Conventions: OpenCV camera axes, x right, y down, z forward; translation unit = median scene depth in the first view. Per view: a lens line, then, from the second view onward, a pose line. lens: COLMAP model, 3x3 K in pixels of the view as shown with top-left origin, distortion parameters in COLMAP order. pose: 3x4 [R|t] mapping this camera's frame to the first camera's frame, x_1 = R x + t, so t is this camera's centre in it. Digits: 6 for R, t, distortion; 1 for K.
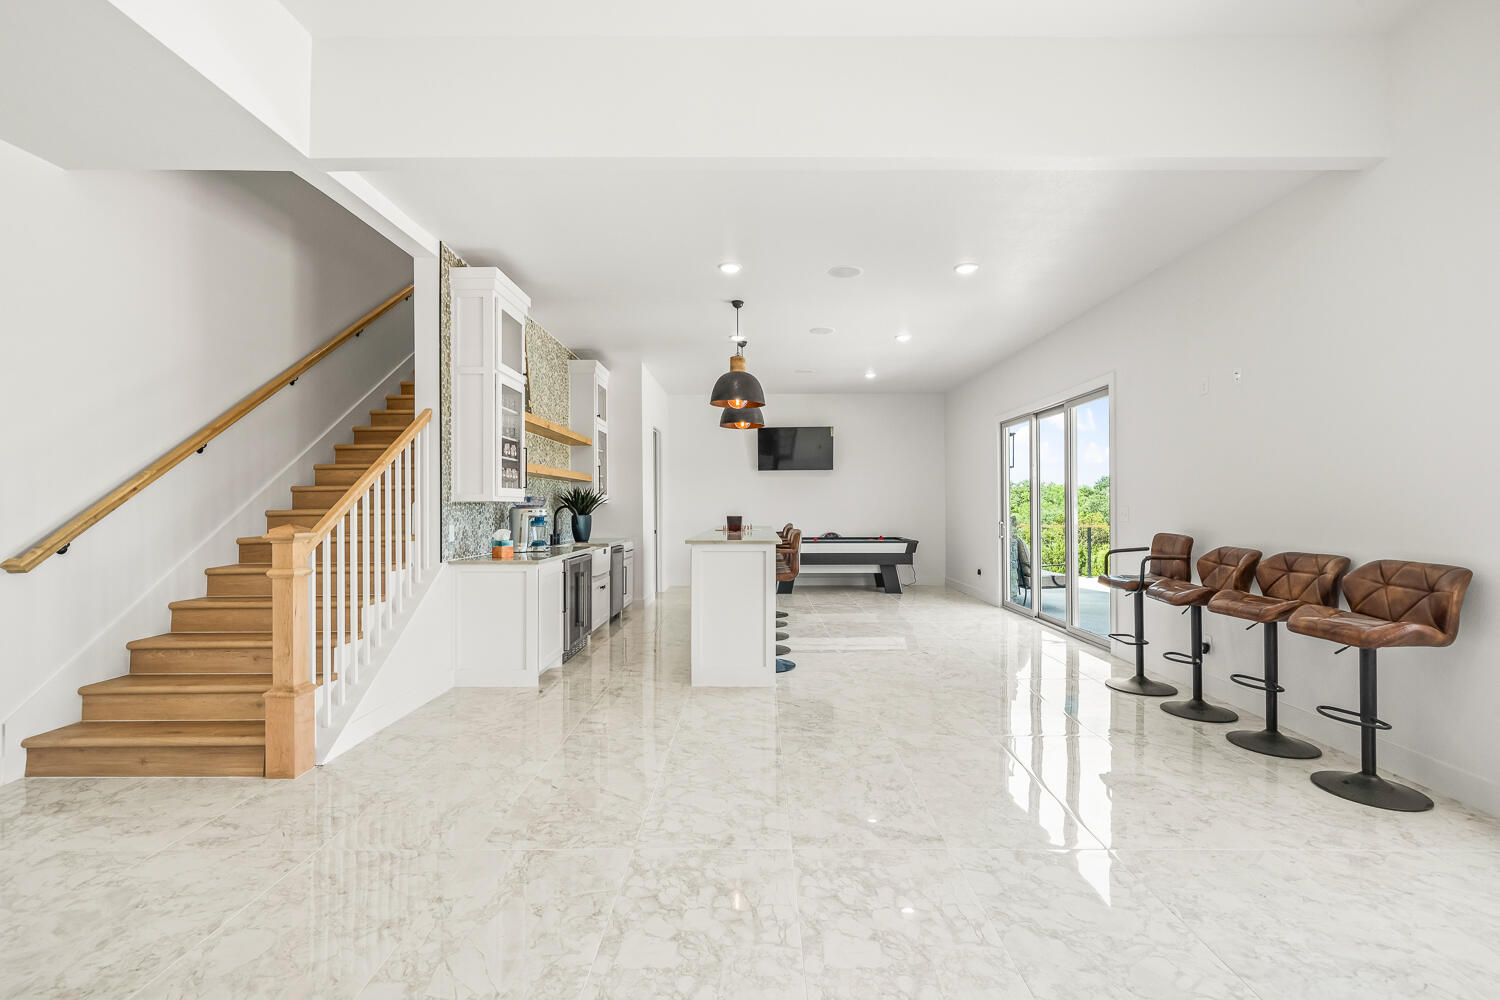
lens RADIAL K [[643.5, 0, 756.2], [0, 643.5, 505.3], [0, 0, 1]] dist [0.000525, 0.000069]
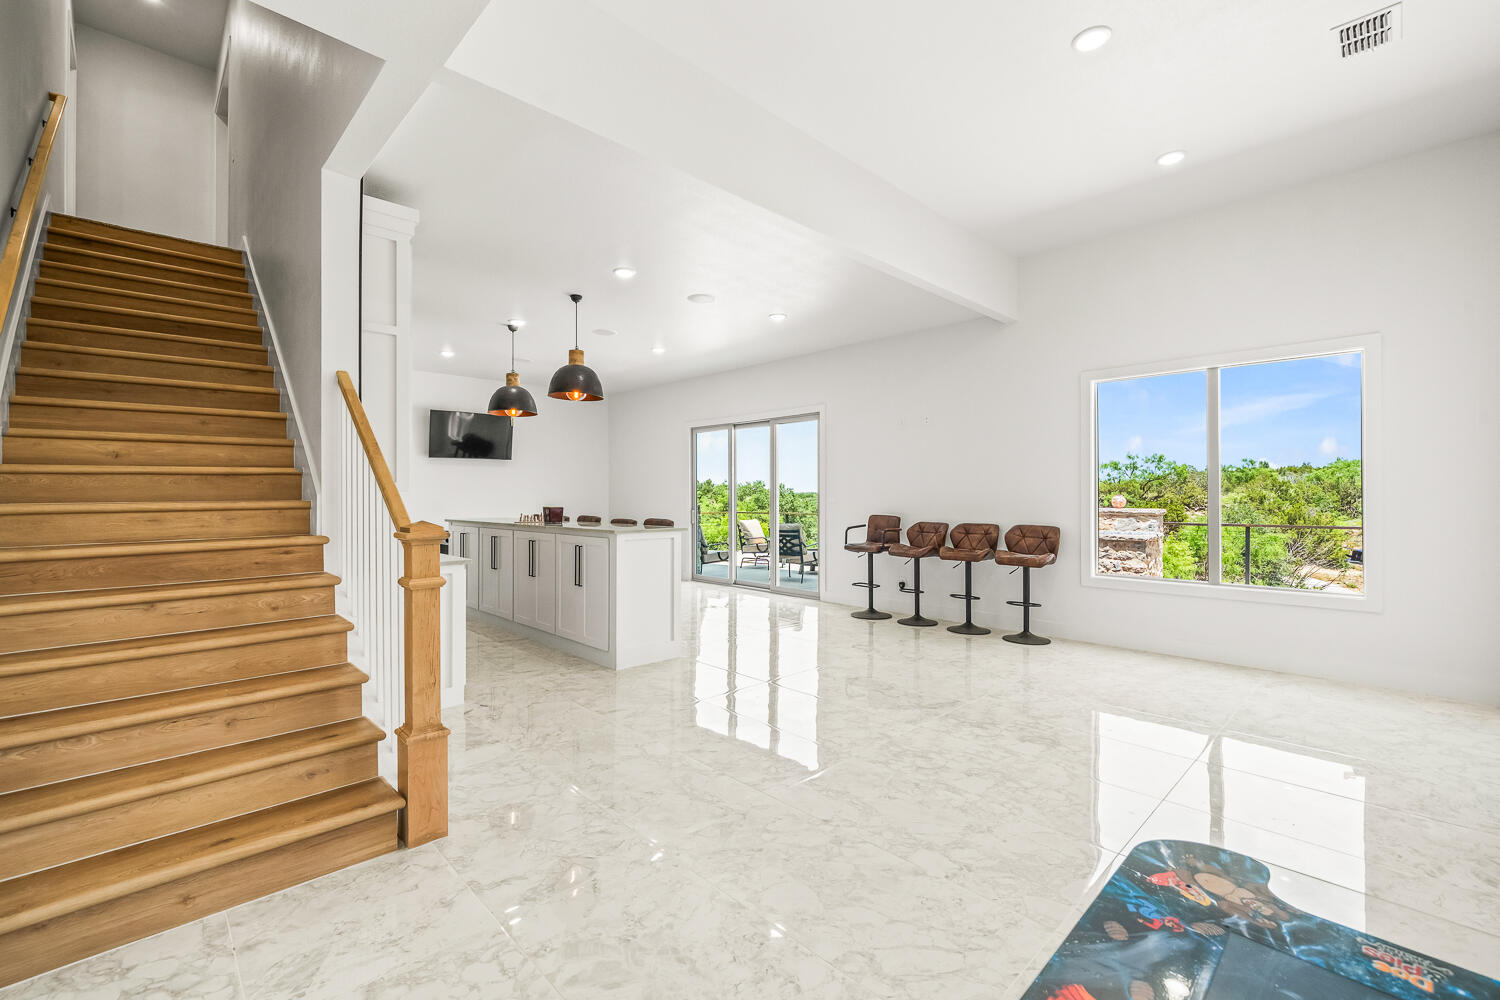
lens RADIAL K [[640.8, 0, 740.6], [0, 640.8, 498.7], [0, 0, 1]] dist [0.000551, 0.000340]
pose [[0.723013, -0.002059, 0.690832, -0.747054], [-0.002540, 0.999981, 0.005638, -0.003984], [-0.690830, -0.005831, 0.722994, 0.120355]]
